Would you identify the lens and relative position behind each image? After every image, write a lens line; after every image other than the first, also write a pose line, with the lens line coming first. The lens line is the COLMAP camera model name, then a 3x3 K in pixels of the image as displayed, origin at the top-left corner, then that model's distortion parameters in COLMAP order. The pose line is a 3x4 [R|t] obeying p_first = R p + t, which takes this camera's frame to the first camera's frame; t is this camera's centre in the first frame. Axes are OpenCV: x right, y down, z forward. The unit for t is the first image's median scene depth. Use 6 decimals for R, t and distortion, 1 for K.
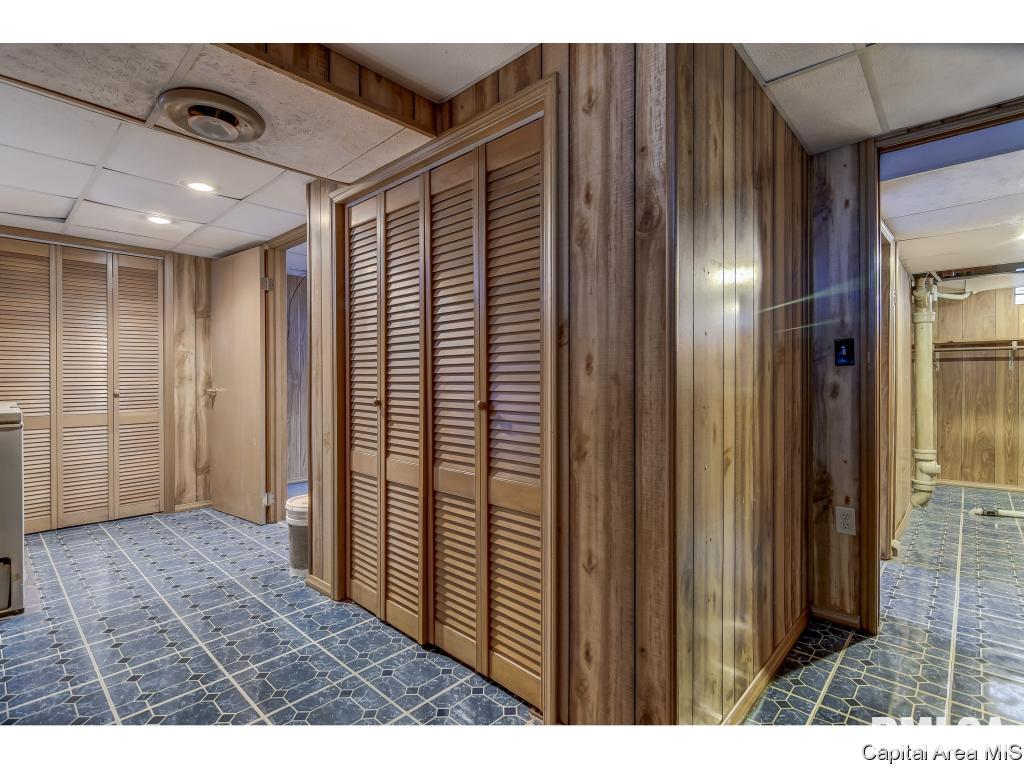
lens RADIAL K [[493.2, 0, 513.6], [0, 493.2, 380.0], [0, 0, 1]] dist [0.003778, -0.002545]
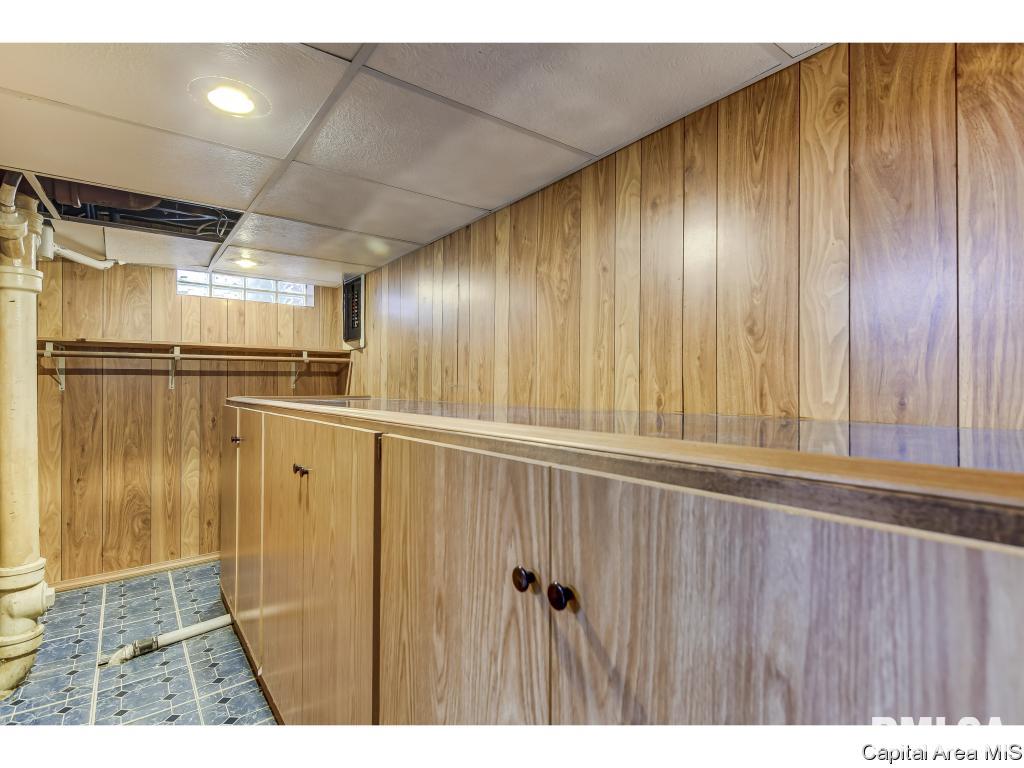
lens RADIAL K [[503.6, 0, 512.0], [0, 503.6, 384.9], [0, 0, 1]] dist [-0.000439, -0.001047]
pose [[0.168978, 0.002132, 0.985618, 0.399487], [0.004213, 0.999987, -0.002885, -0.022371], [-0.985611, 0.004640, 0.168967, 0.416621]]
